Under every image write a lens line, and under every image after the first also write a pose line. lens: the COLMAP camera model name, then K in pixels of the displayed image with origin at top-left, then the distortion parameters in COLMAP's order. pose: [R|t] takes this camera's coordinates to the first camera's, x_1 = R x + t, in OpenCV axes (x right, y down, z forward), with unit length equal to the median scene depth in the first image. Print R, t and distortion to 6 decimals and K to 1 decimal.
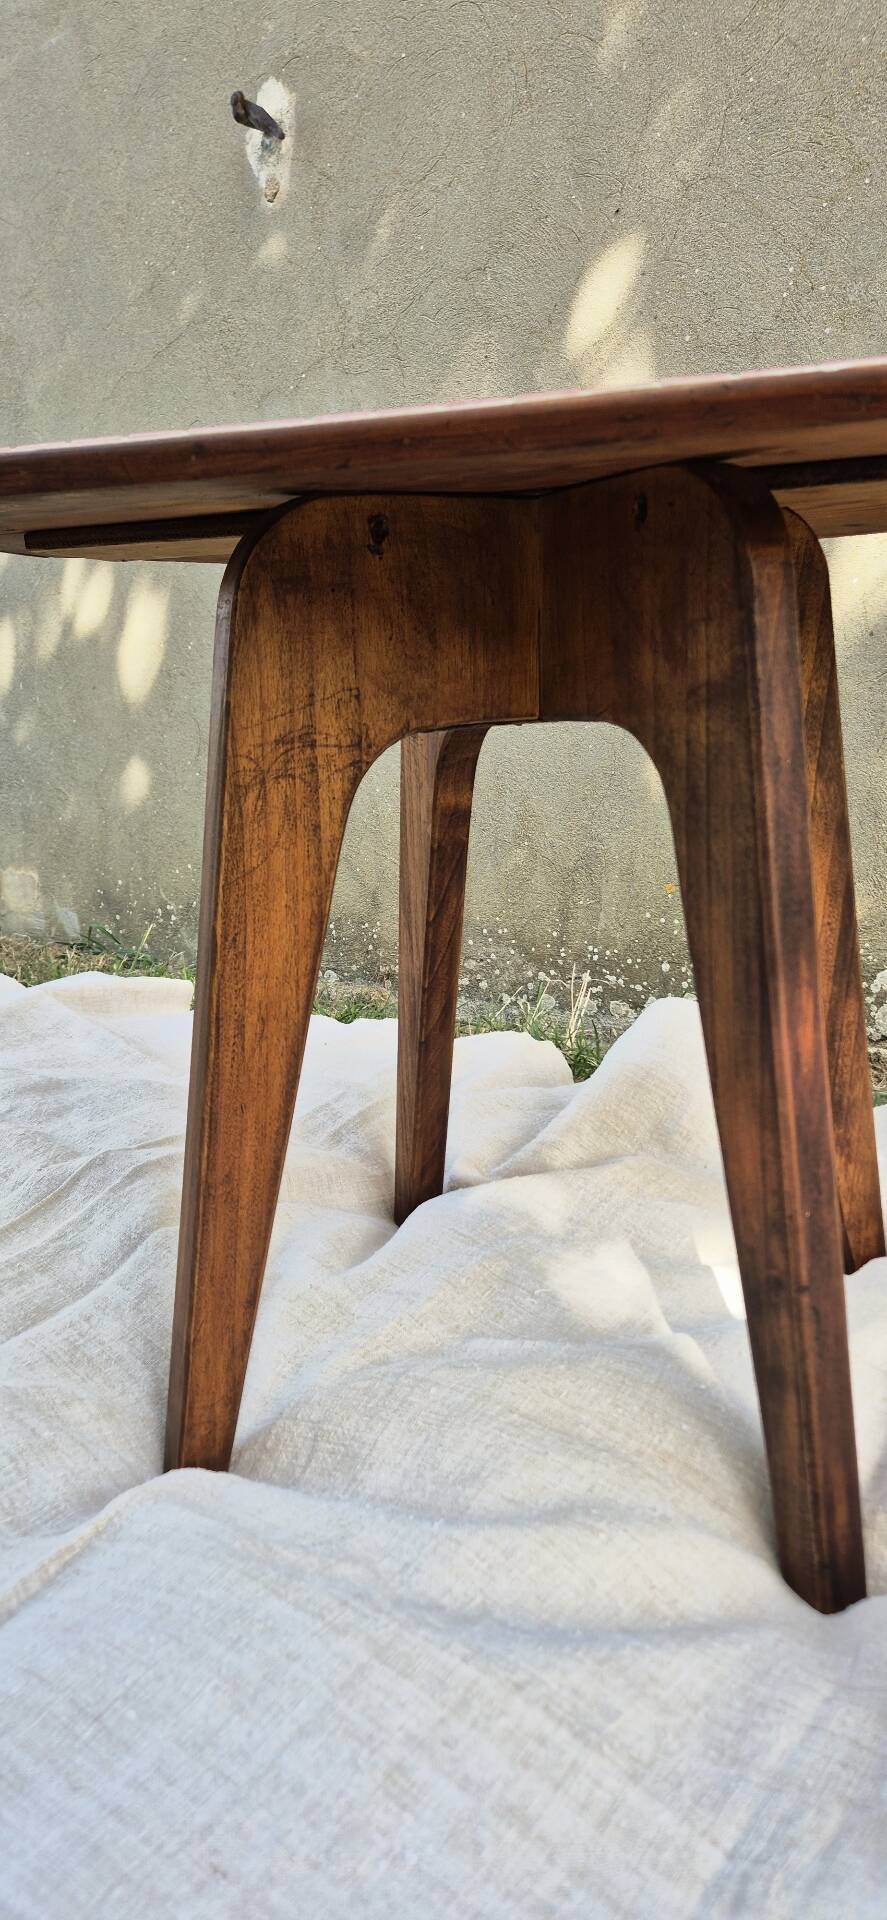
lens RADIAL K [[1283.7, 0, 445.3], [0, 1283.7, 983.0], [0, 0, 1]] dist [0.077554, -0.063975]
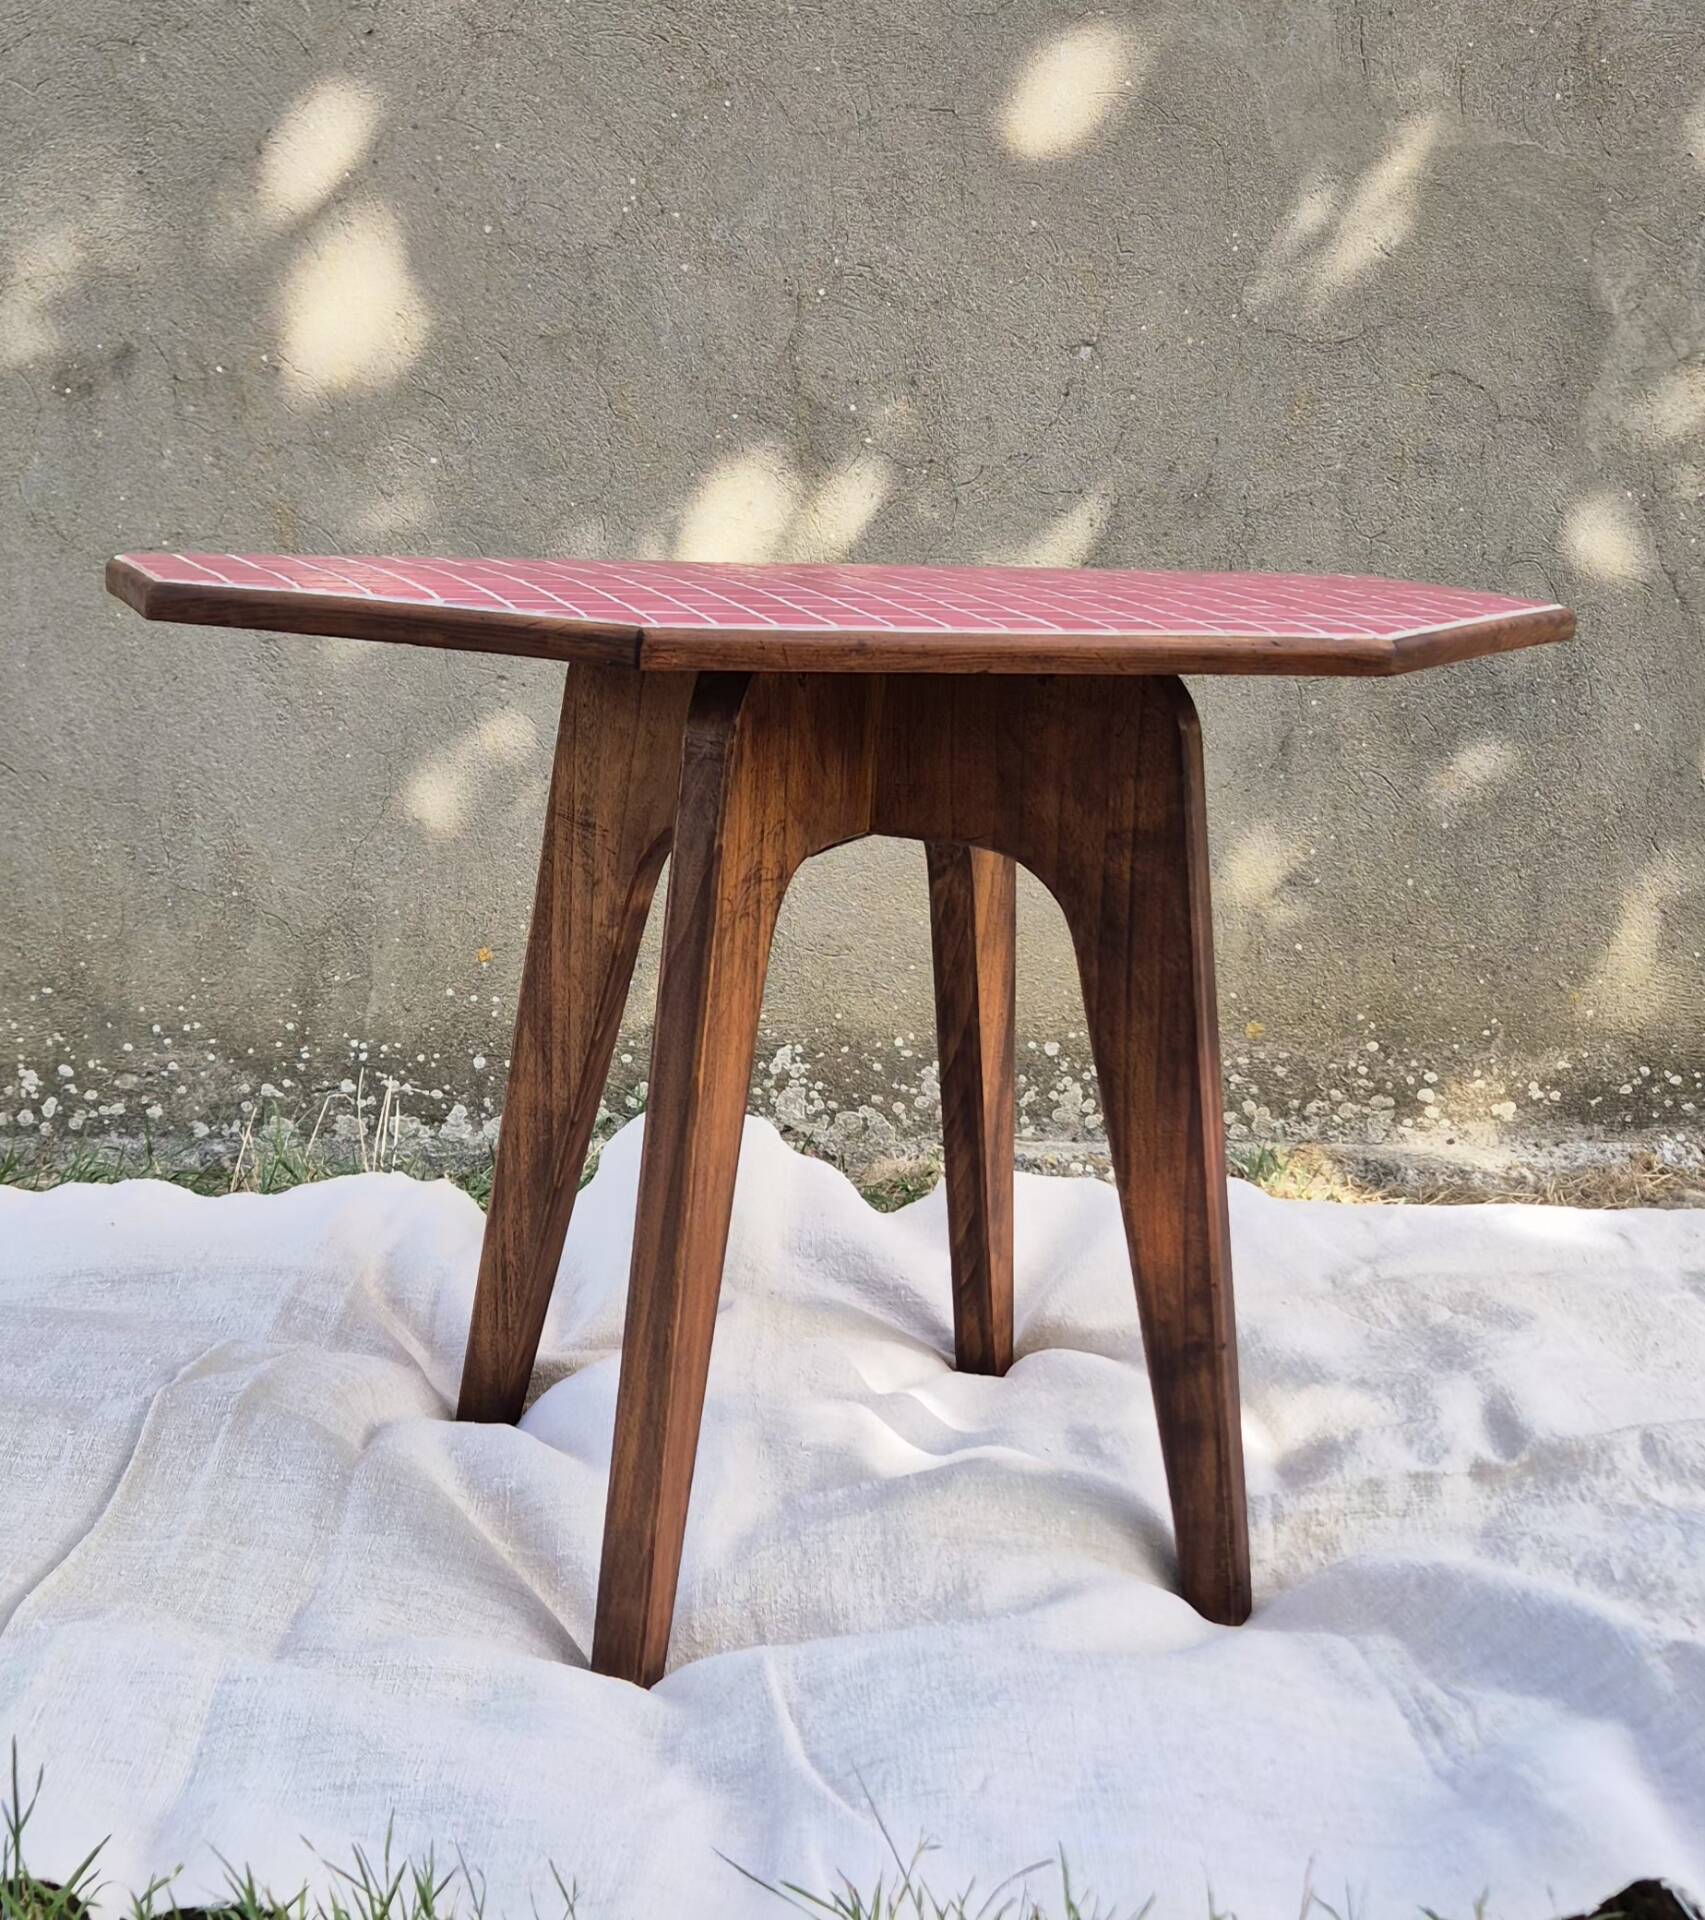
lens RADIAL K [[2472.9, 0, 824.0], [0, 2472.9, 996.5], [0, 0, 1]] dist [0.079307, -0.033769]
pose [[0.780181, -0.067956, 0.621851, -1.173638], [0.076528, 0.996983, 0.012938, -0.113794], [-0.620855, 0.037496, 0.783028, -0.458048]]
